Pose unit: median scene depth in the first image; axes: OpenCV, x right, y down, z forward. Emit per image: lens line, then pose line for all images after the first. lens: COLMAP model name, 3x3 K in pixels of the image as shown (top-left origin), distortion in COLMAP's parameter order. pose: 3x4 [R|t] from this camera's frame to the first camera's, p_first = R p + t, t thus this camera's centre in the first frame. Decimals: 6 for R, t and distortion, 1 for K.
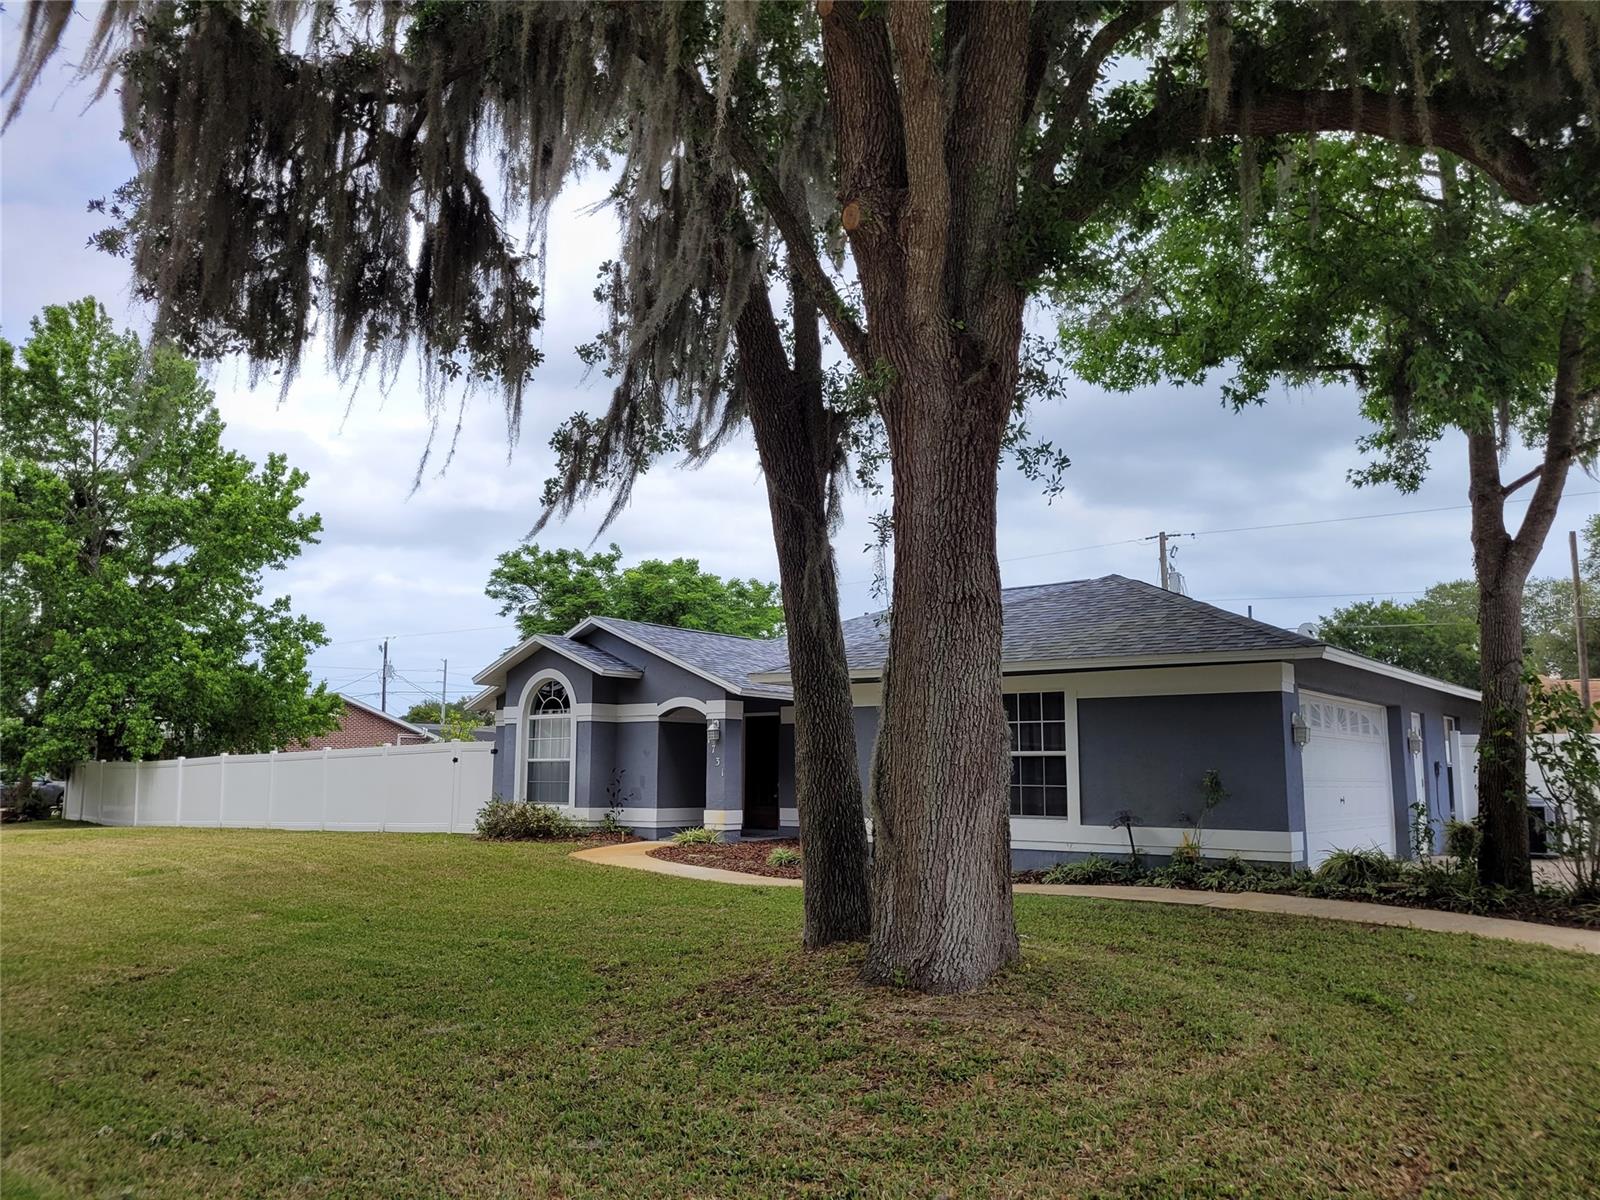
lens RADIAL K [[1199.6, 0, 807.2], [0, 1199.6, 601.4], [0, 0, 1]] dist [0.015170, 0.010058]
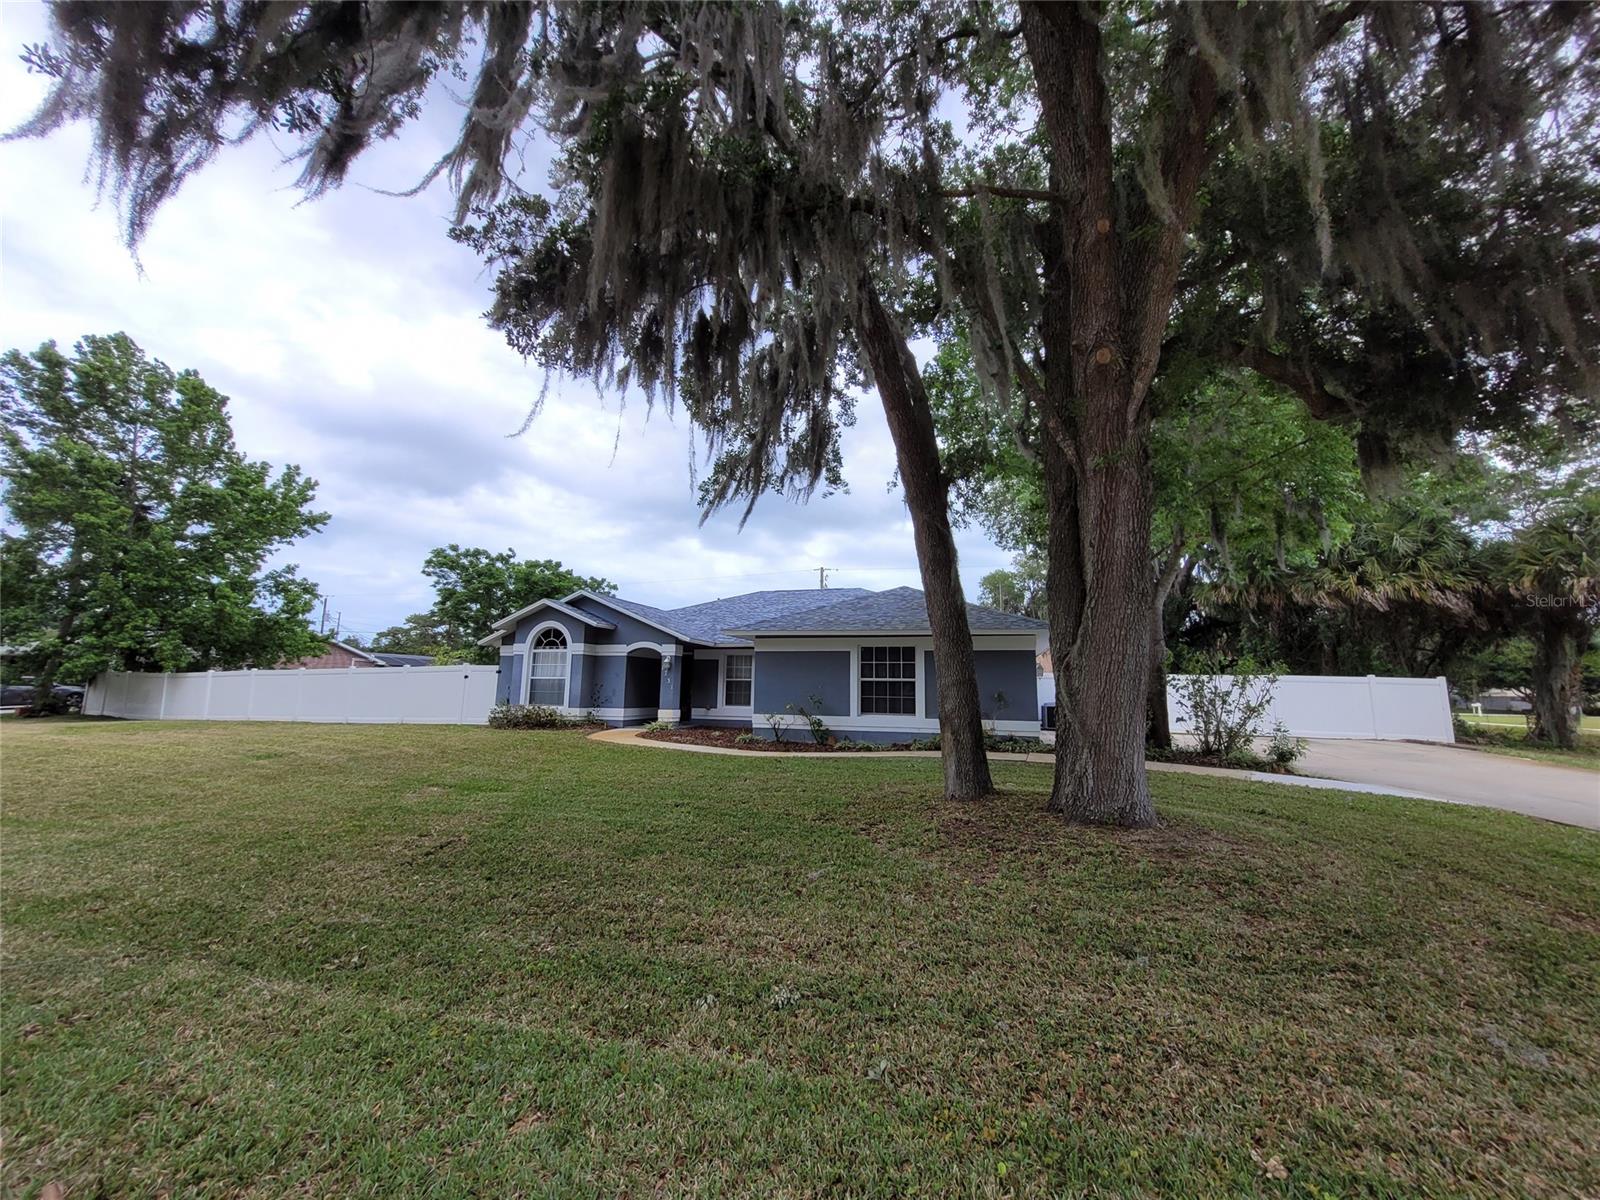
lens RADIAL K [[629.7, 0, 796.7], [0, 629.7, 598.7], [0, 0, 1]] dist [-0.001435, 0.000595]
pose [[0.935338, 0.062388, 0.348210, -0.137373], [-0.062098, 0.997998, -0.012004, 0.011383], [-0.348262, -0.010396, 0.937340, 0.071663]]
